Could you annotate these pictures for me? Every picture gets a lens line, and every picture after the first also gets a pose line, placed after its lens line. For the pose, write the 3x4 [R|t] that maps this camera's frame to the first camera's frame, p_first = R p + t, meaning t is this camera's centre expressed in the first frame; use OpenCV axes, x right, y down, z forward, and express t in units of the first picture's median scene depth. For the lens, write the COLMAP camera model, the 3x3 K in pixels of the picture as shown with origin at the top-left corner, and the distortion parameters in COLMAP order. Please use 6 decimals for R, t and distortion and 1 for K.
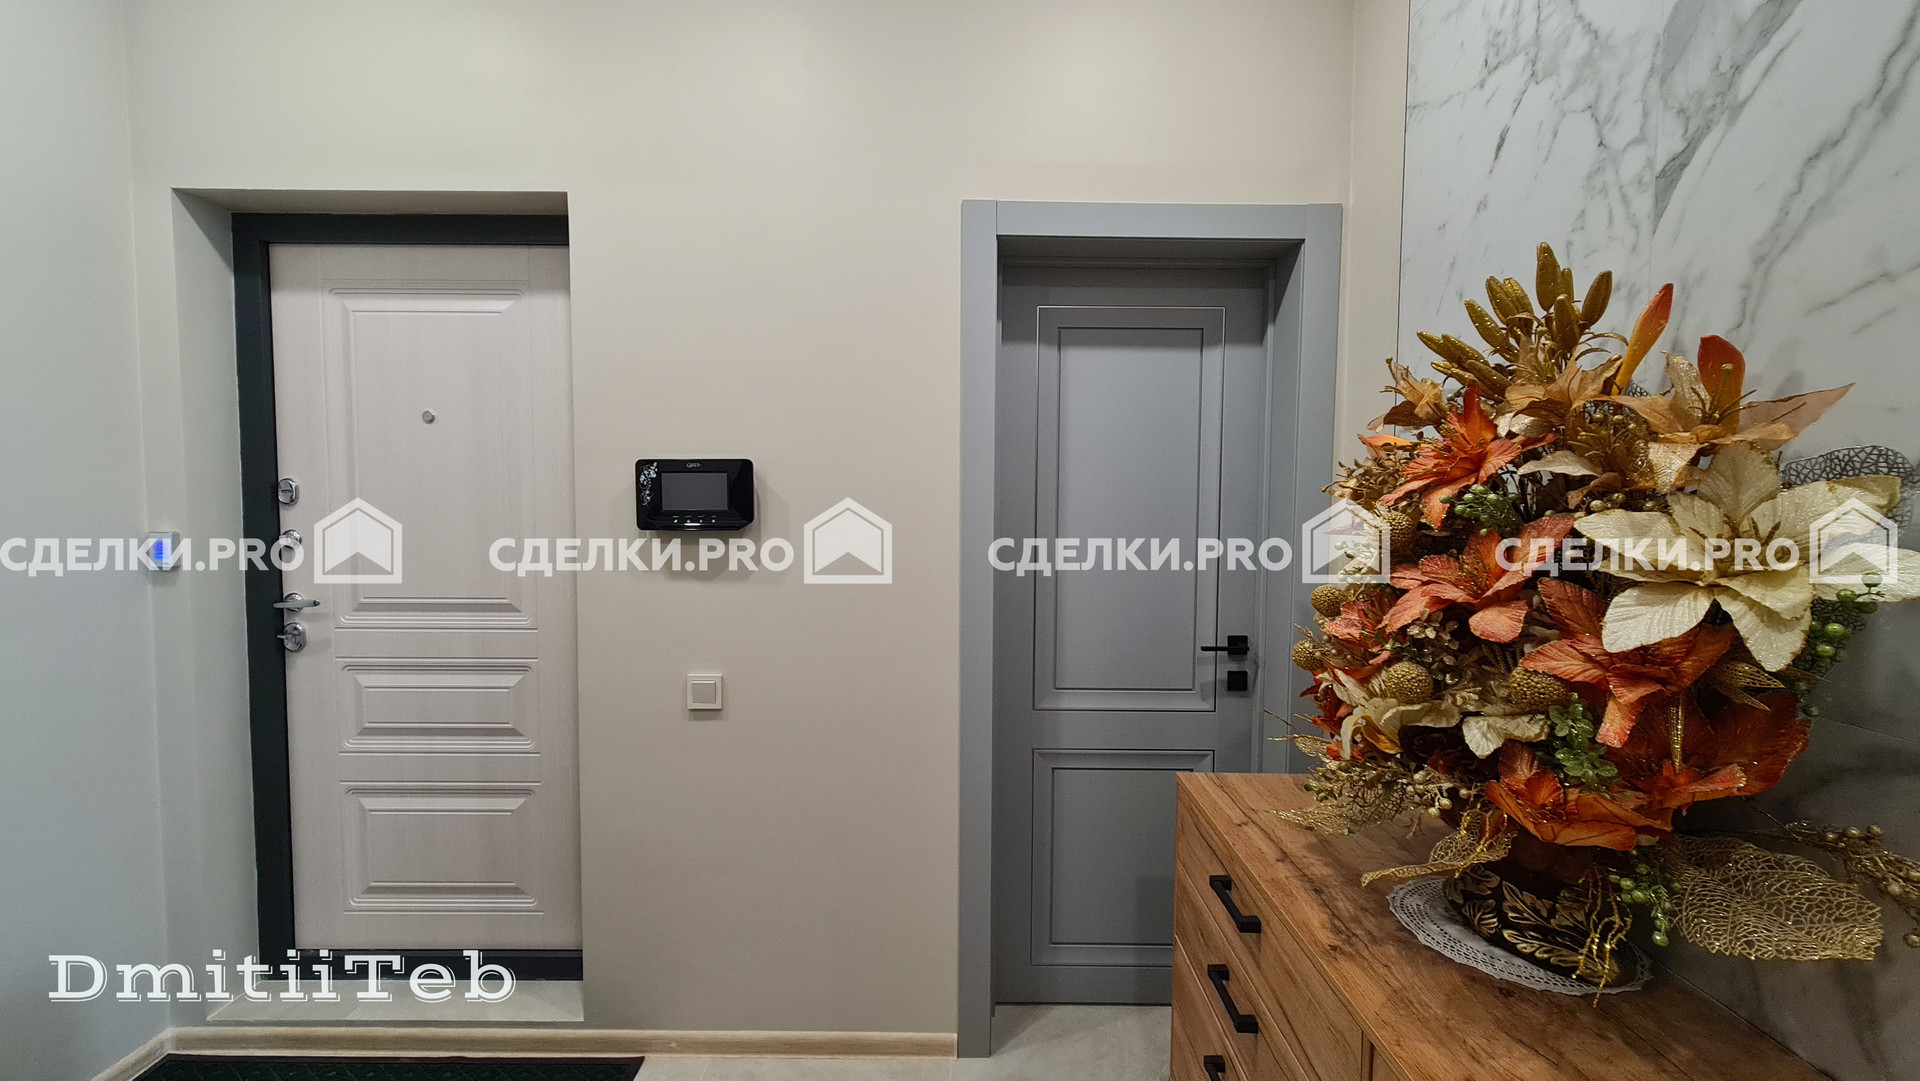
lens RADIAL K [[792.6, 0, 969.2], [0, 792.6, 534.0], [0, 0, 1]] dist [0.005415, -0.000666]
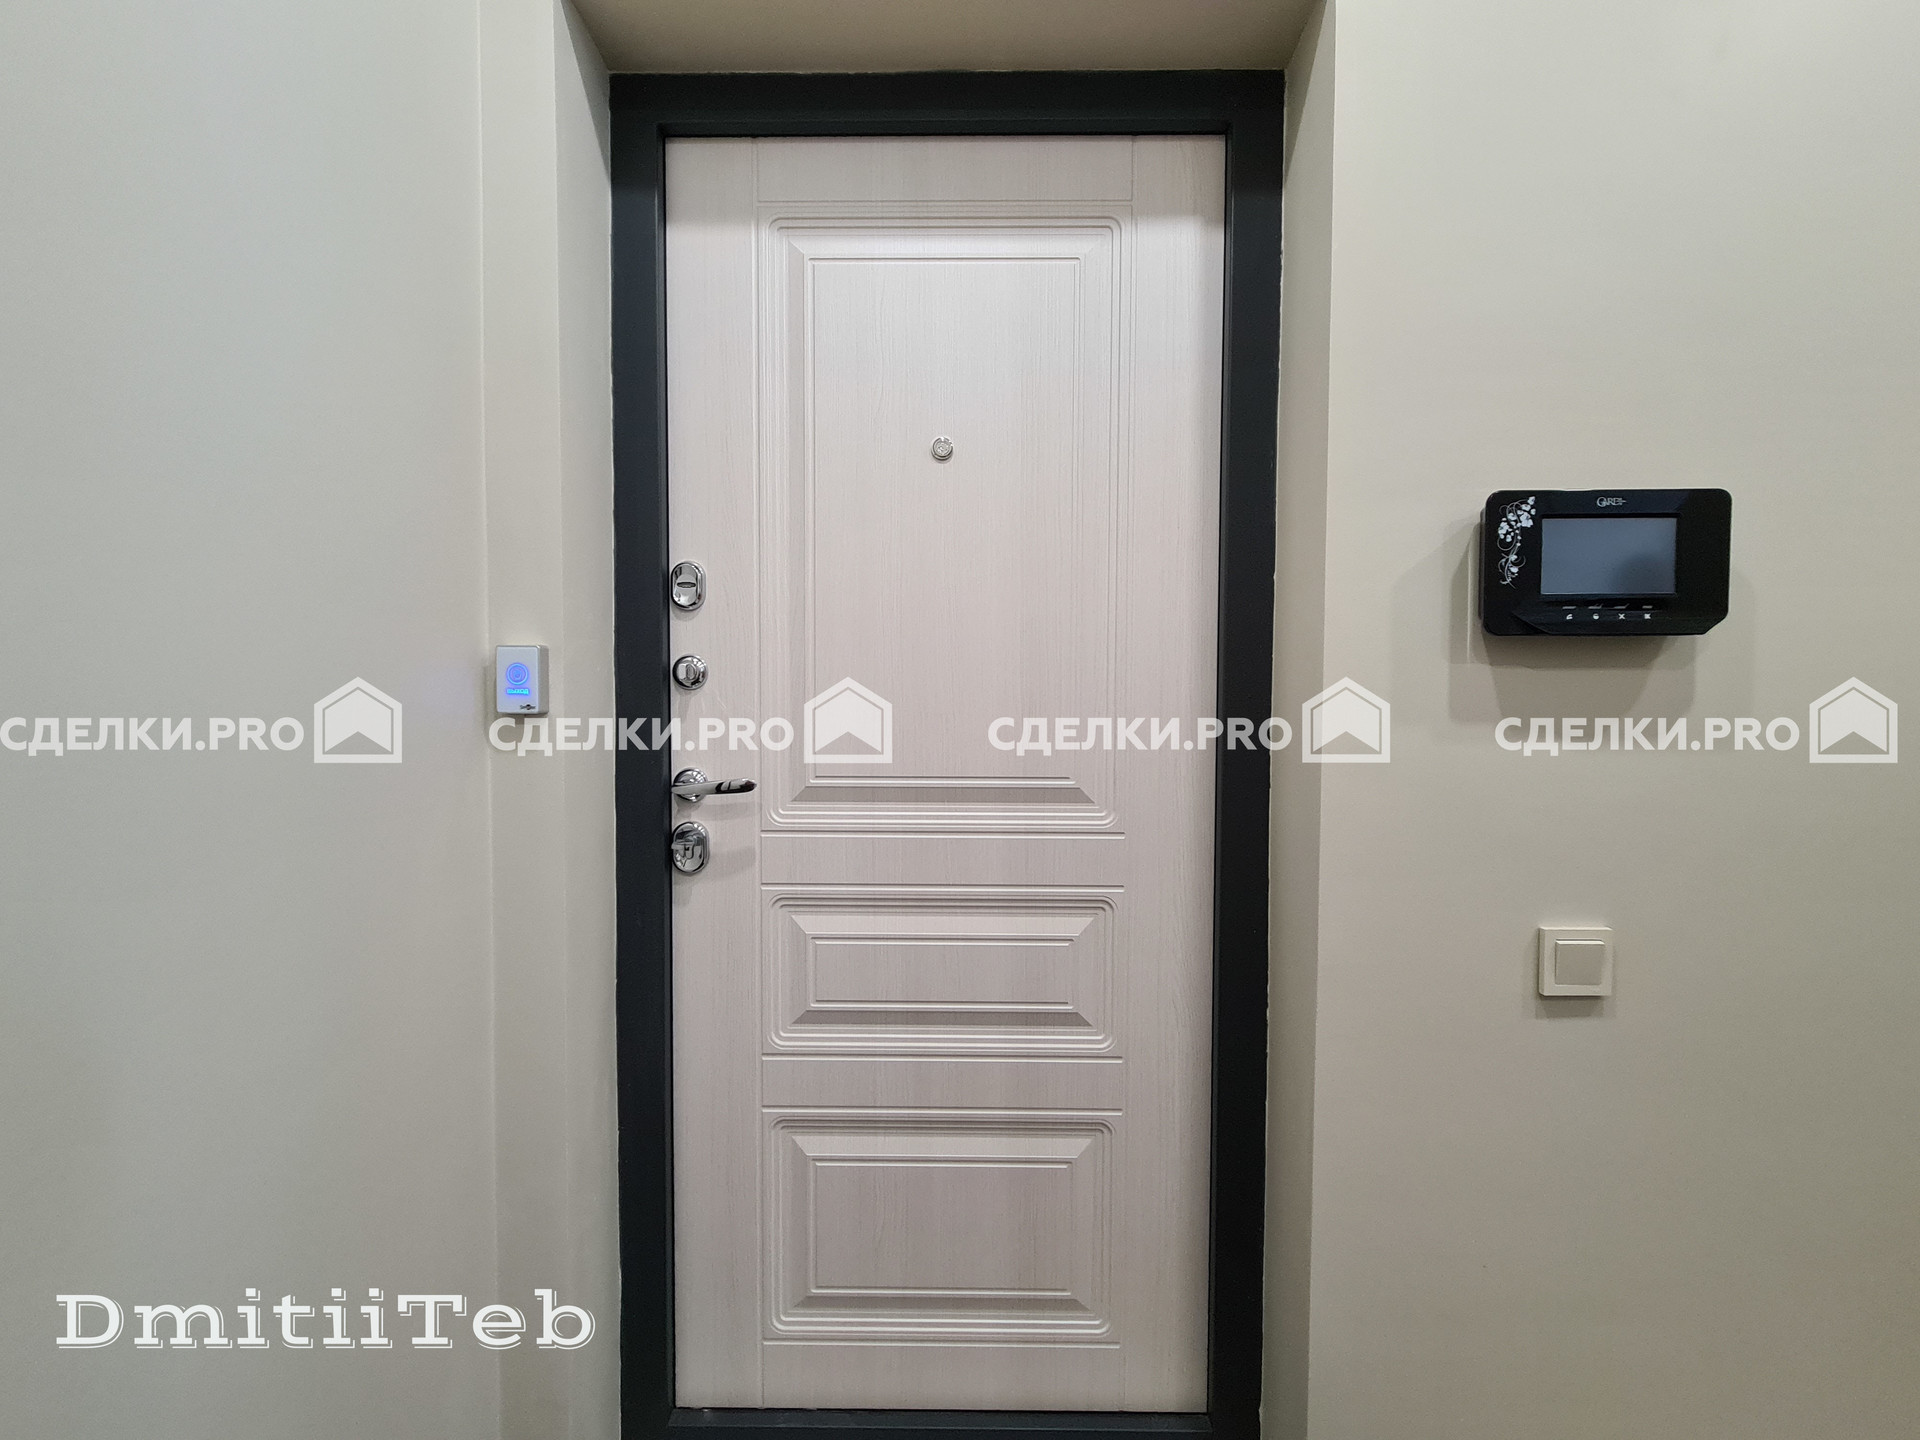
lens RADIAL K [[794.0, 0, 954.9], [0, 794.0, 729.6], [0, 0, 1]] dist [0.003643, -0.000979]
pose [[0.999948, 0.002022, -0.009957, -0.668332], [-0.002155, 0.999908, -0.013374, 0.055055], [0.009929, 0.013394, 0.999861, 0.450978]]
